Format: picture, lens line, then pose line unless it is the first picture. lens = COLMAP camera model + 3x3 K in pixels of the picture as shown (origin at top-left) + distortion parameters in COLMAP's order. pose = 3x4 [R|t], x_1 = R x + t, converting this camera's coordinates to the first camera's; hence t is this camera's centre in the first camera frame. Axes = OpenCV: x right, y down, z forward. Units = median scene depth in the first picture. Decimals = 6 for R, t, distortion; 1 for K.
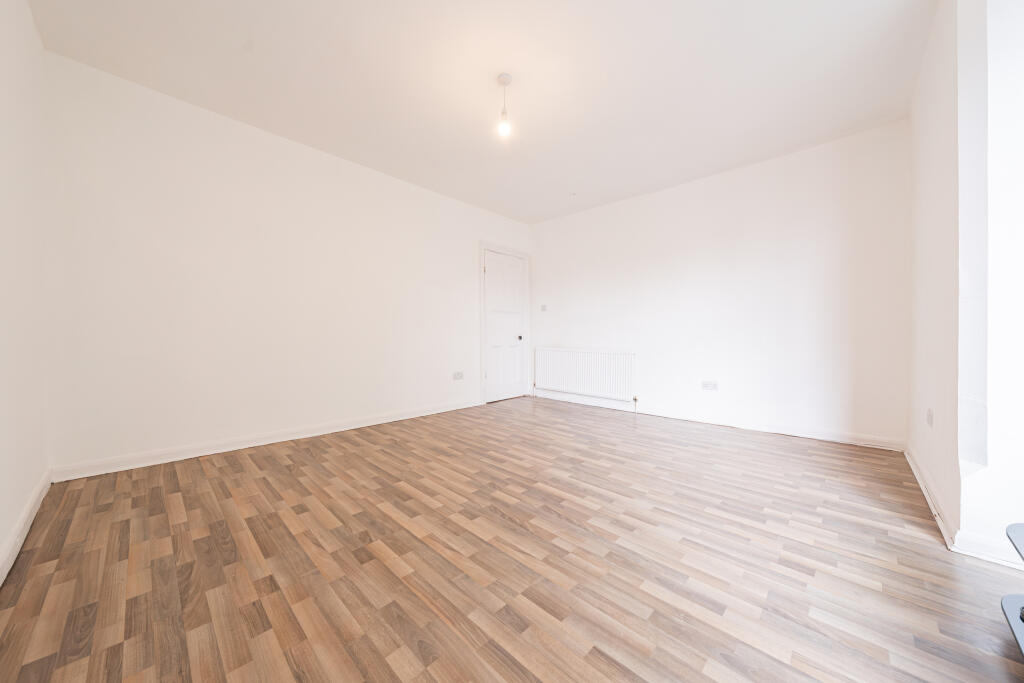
lens RADIAL K [[350.1, 0, 509.7], [0, 350.1, 340.8], [0, 0, 1]] dist [-0.000275, -0.000008]
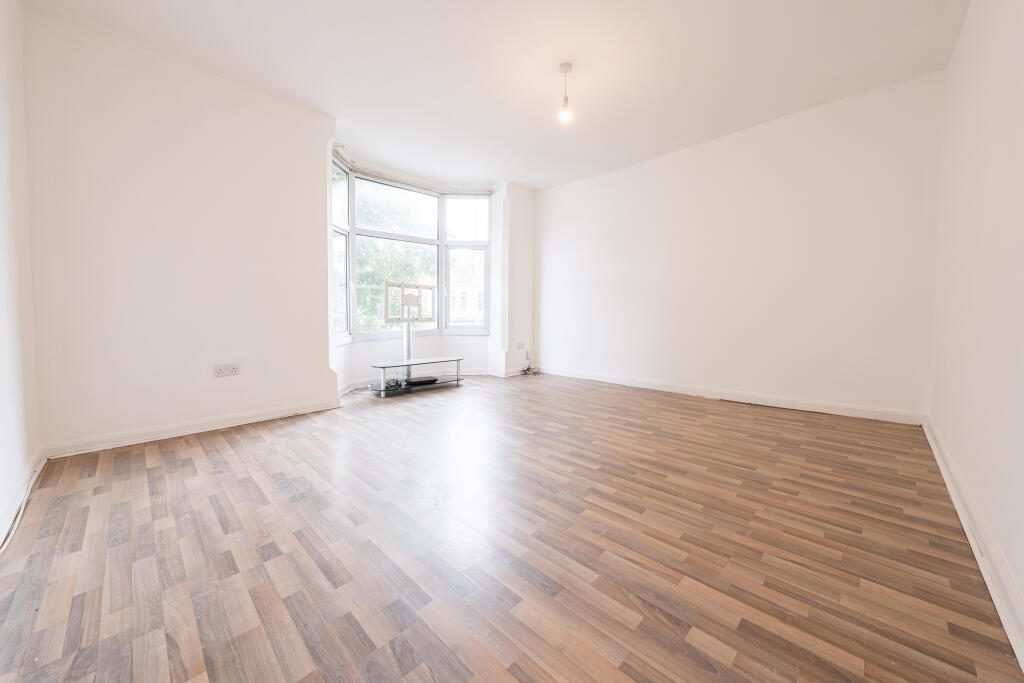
lens RADIAL K [[364.9, 0, 512.0], [0, 364.9, 341.5], [0, 0, 1]] dist [0.000485, 0.000122]
pose [[-0.999973, -0.001349, 0.007221, 0.119633], [-0.000619, 0.994979, 0.100084, -0.017975], [-0.007320, 0.100076, -0.994953, 1.843039]]
